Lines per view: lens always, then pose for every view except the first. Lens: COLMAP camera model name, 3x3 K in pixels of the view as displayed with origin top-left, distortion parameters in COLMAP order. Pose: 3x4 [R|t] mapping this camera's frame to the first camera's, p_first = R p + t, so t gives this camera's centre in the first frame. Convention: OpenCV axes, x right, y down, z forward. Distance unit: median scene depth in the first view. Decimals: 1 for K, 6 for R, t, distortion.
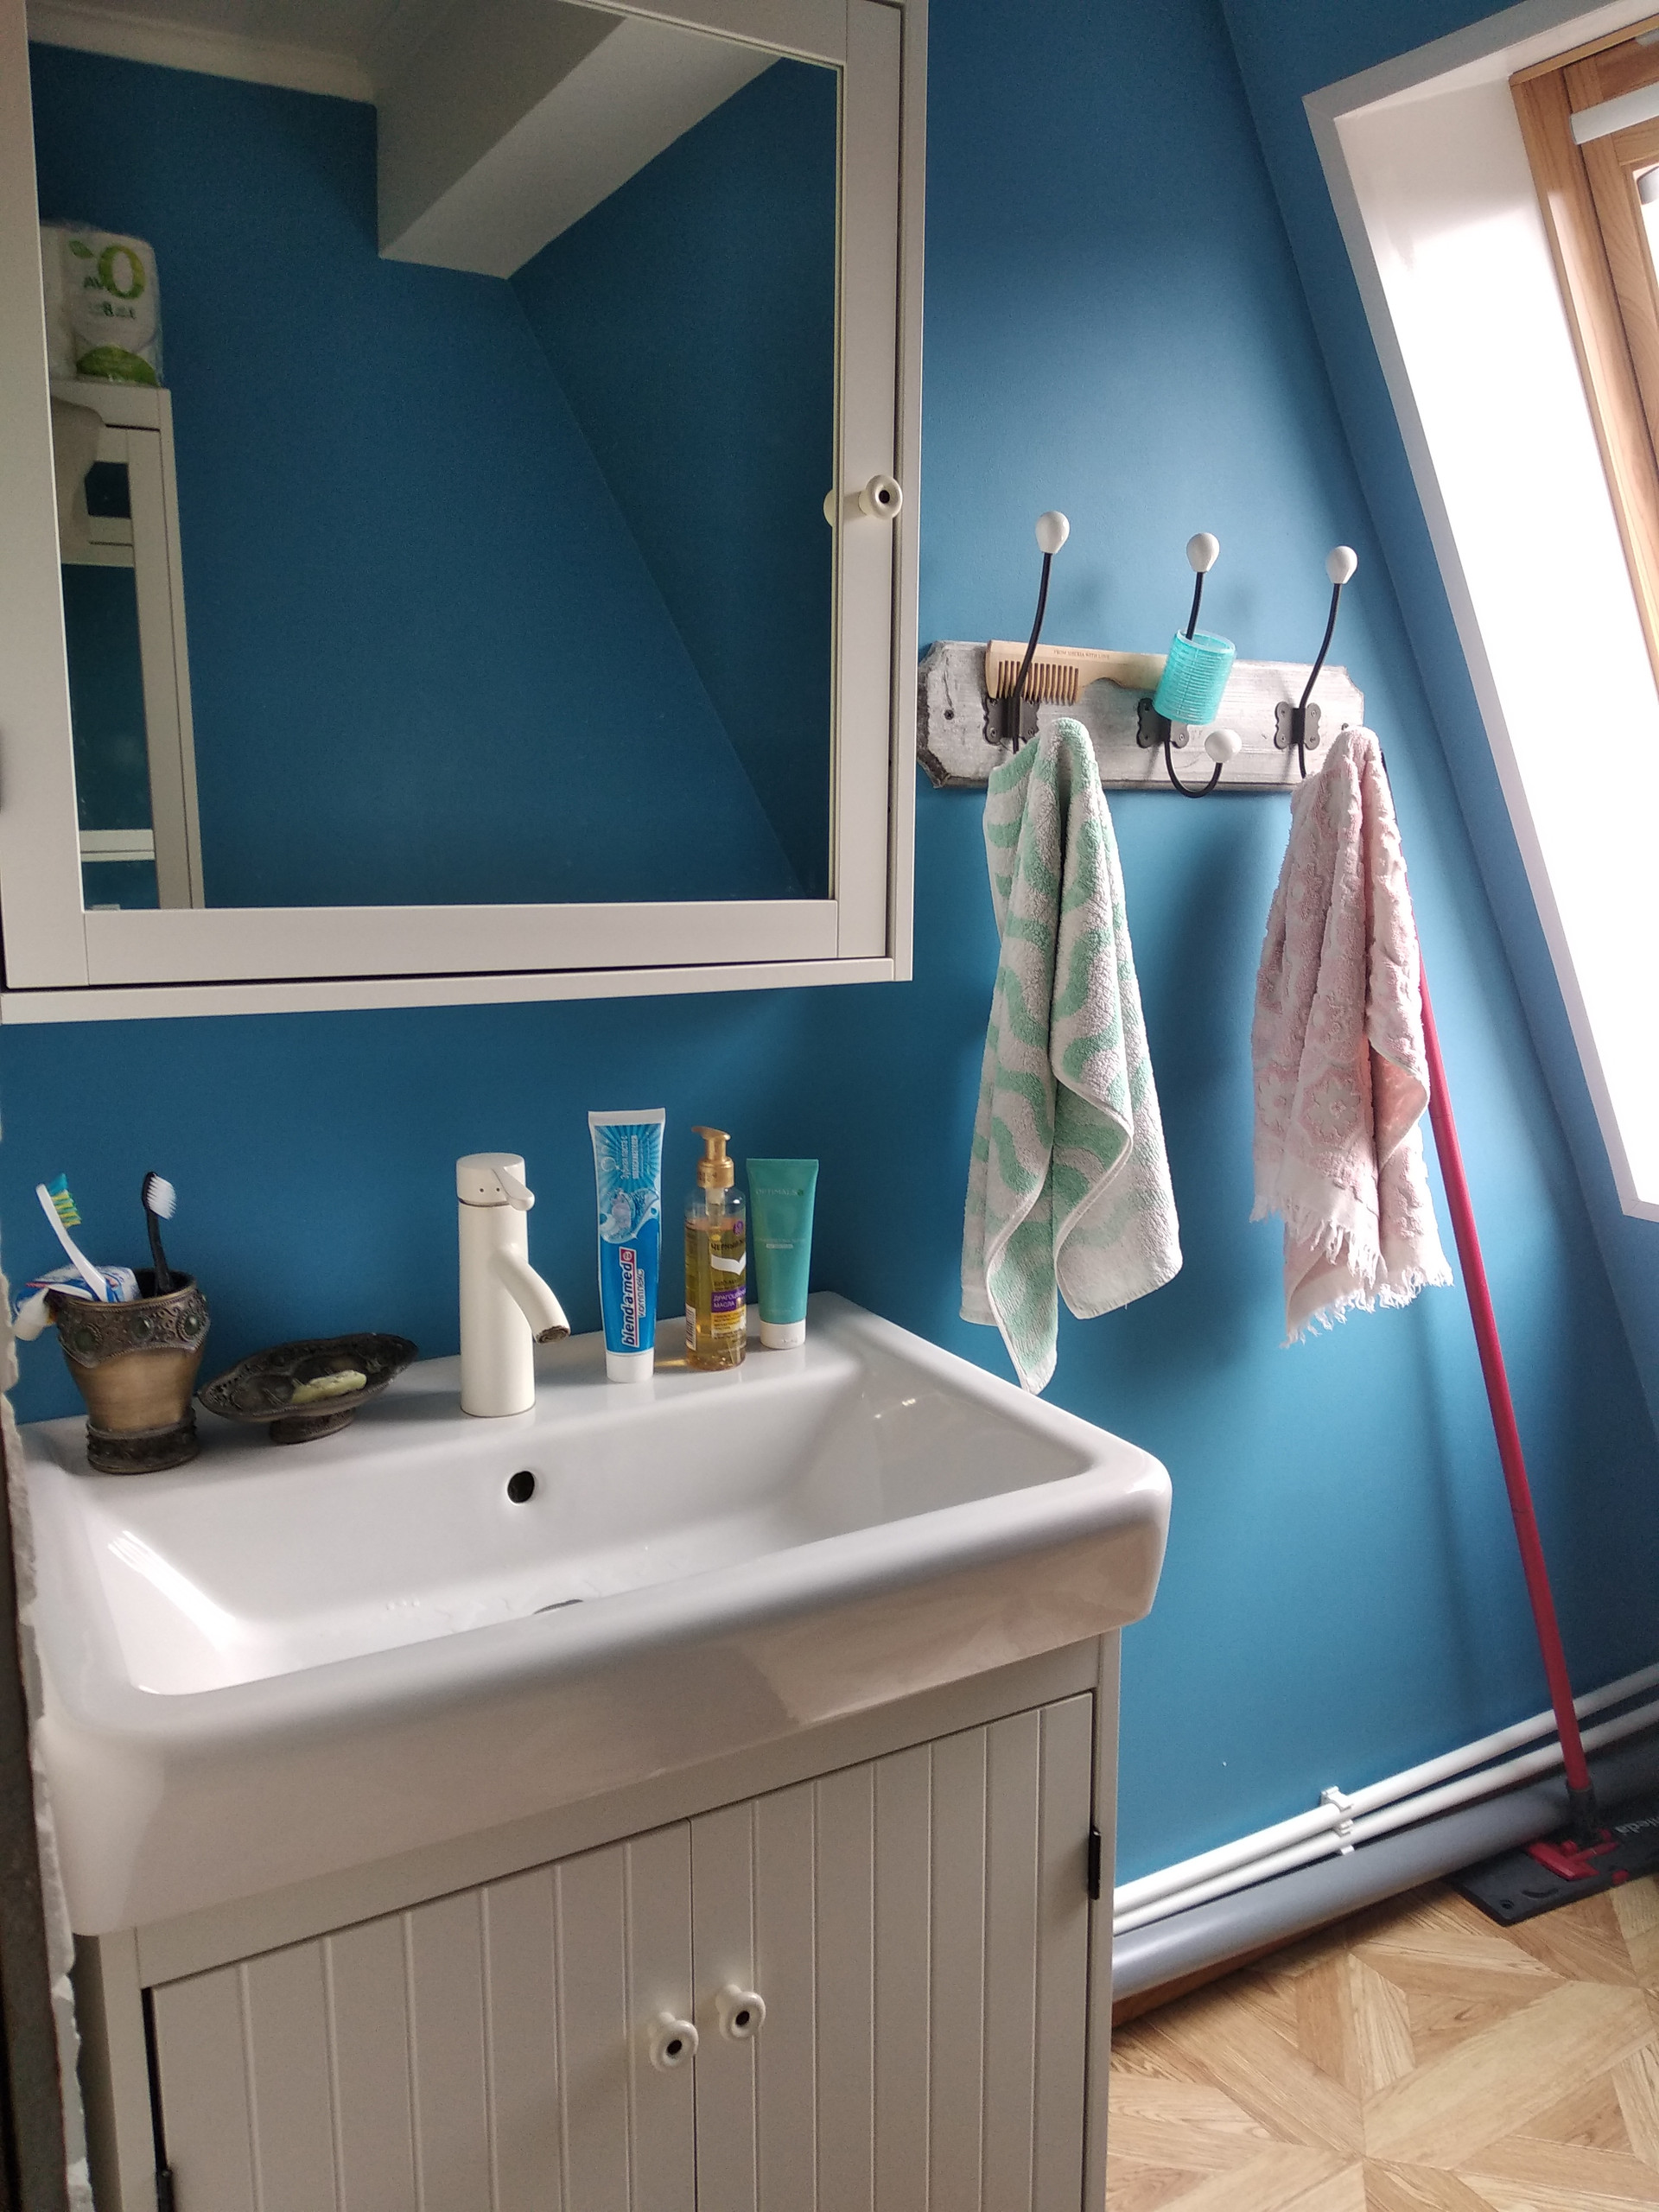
lens RADIAL K [[1723.8, 0, 829.5], [0, 1723.8, 1106.0], [0, 0, 1]] dist [0.058030, -0.084894]
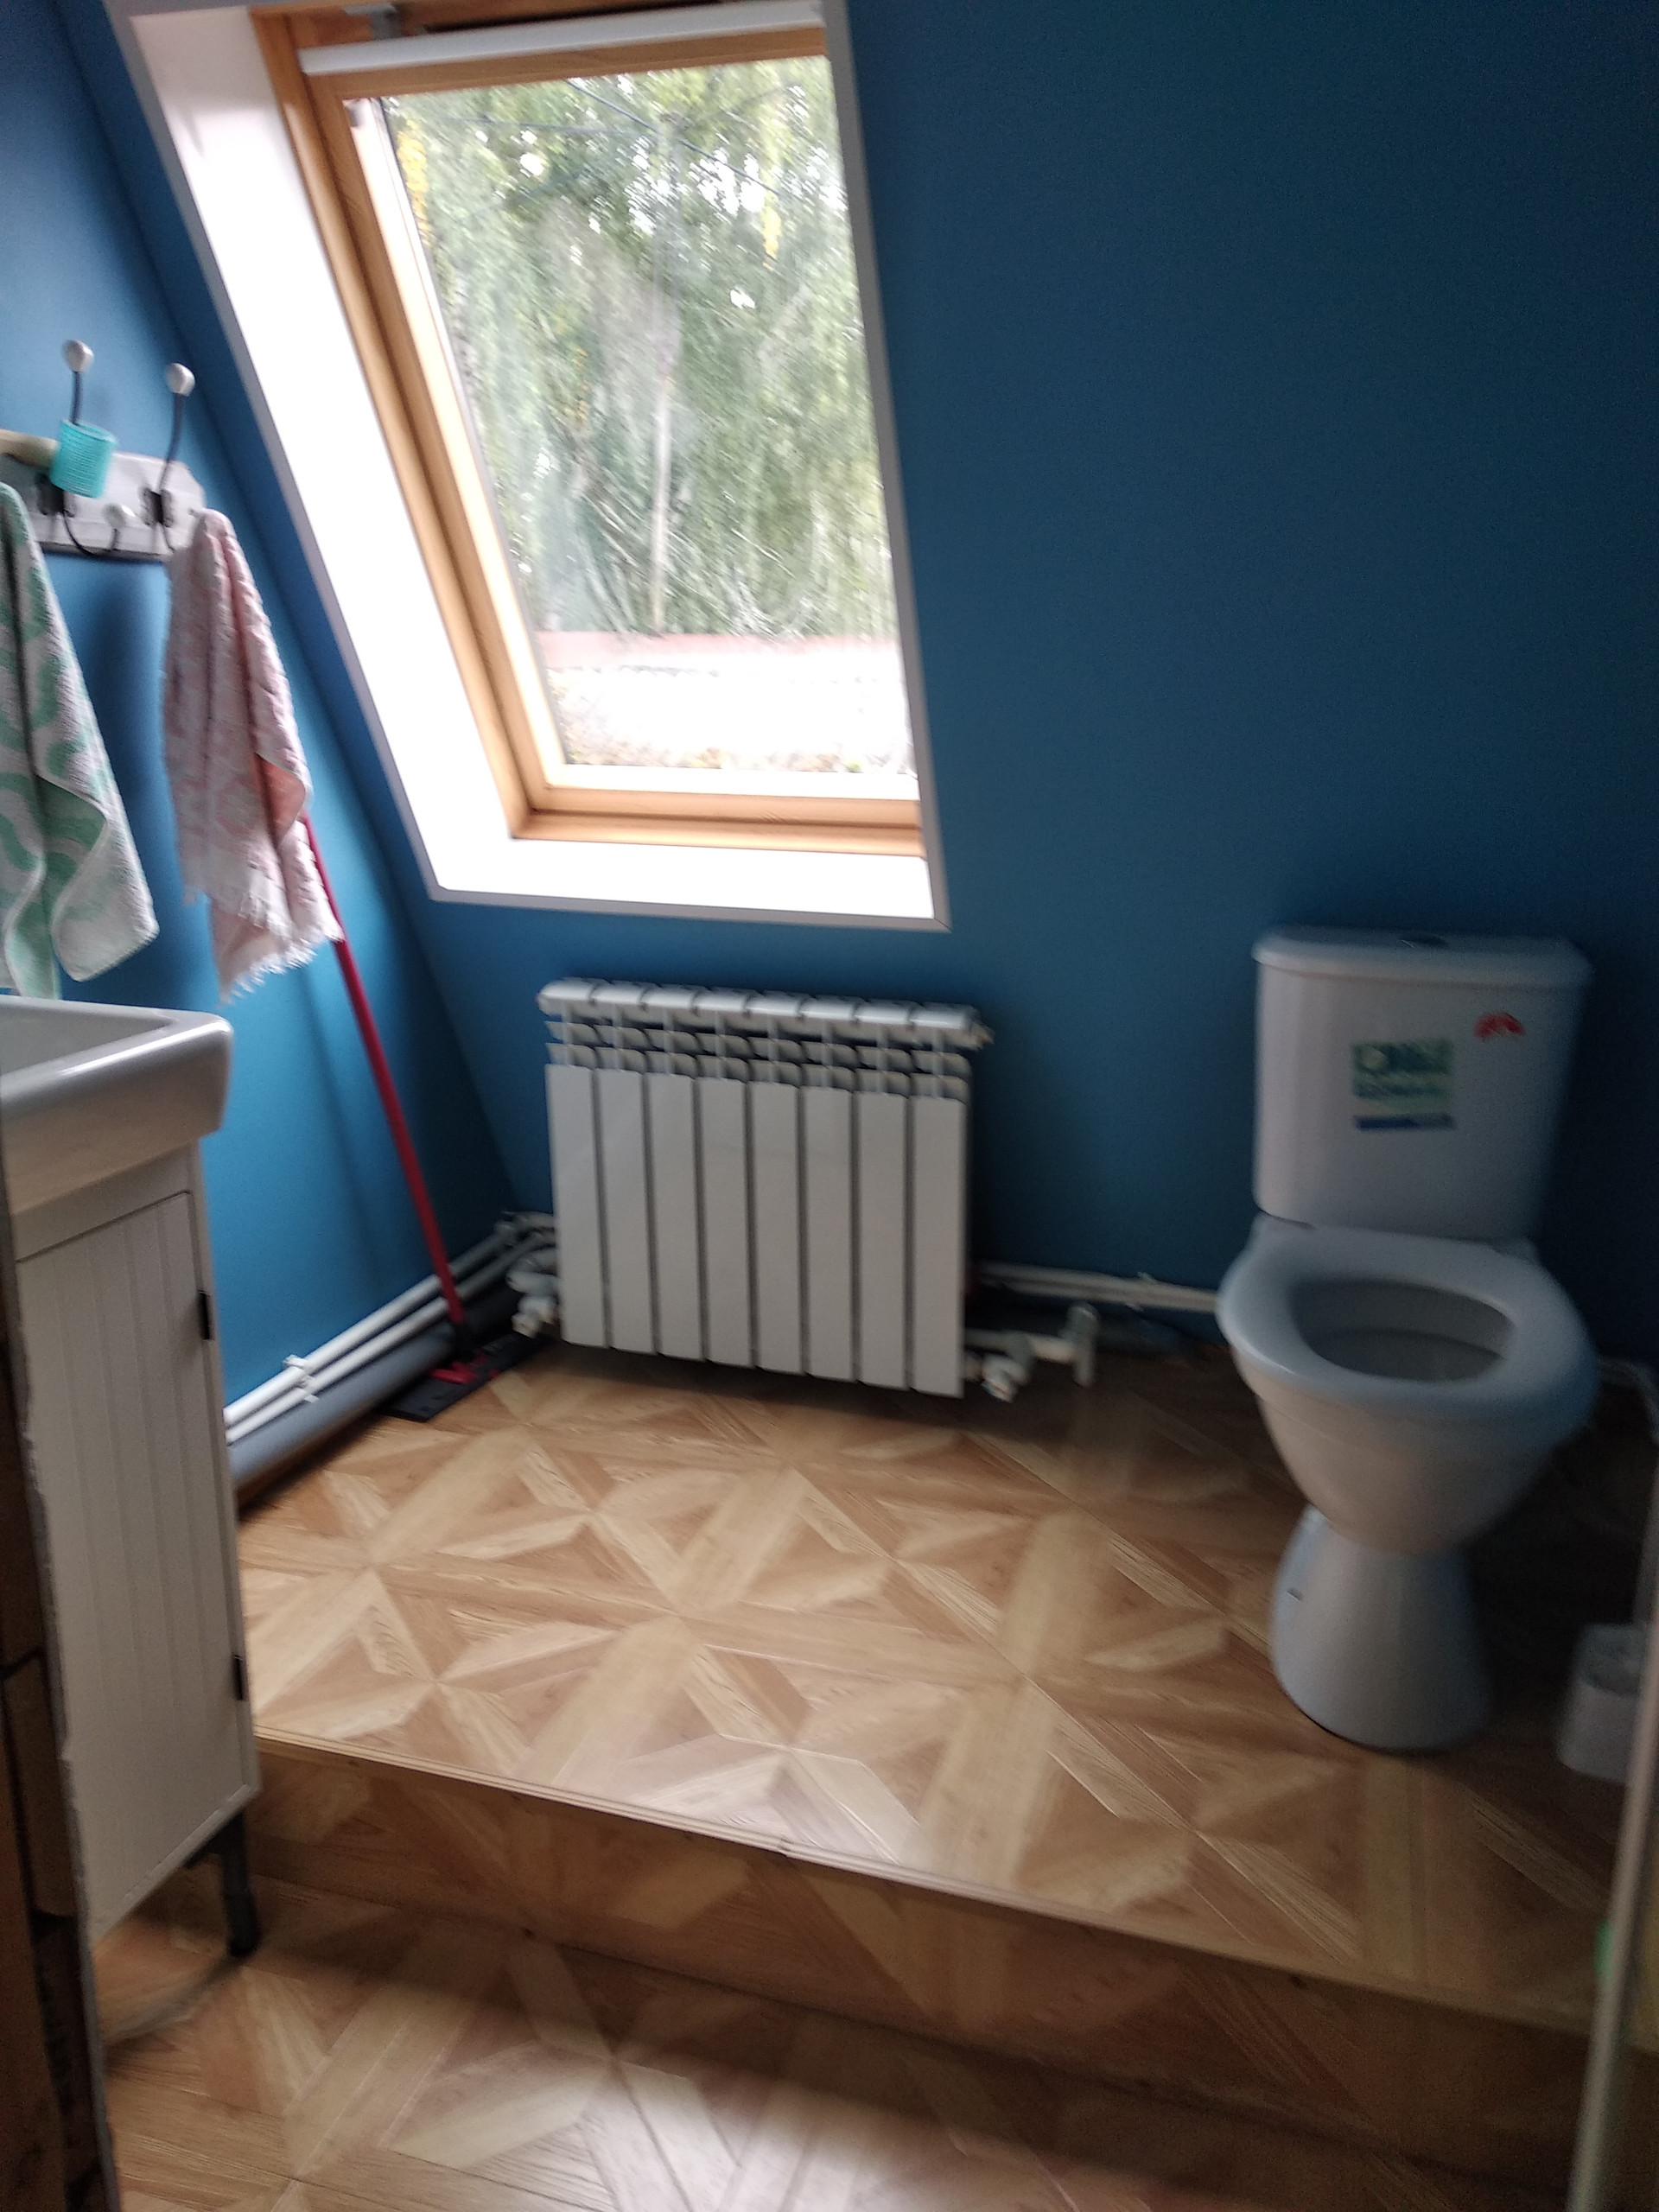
lens RADIAL K [[1723.8, 0, 829.5], [0, 1723.8, 1106.0], [0, 0, 1]] dist [0.058030, -0.084894]
pose [[0.749210, -0.163005, 0.641961, -0.255690], [0.113433, 0.986501, 0.118107, 0.119399], [-0.652547, -0.015667, 0.757586, -0.292227]]
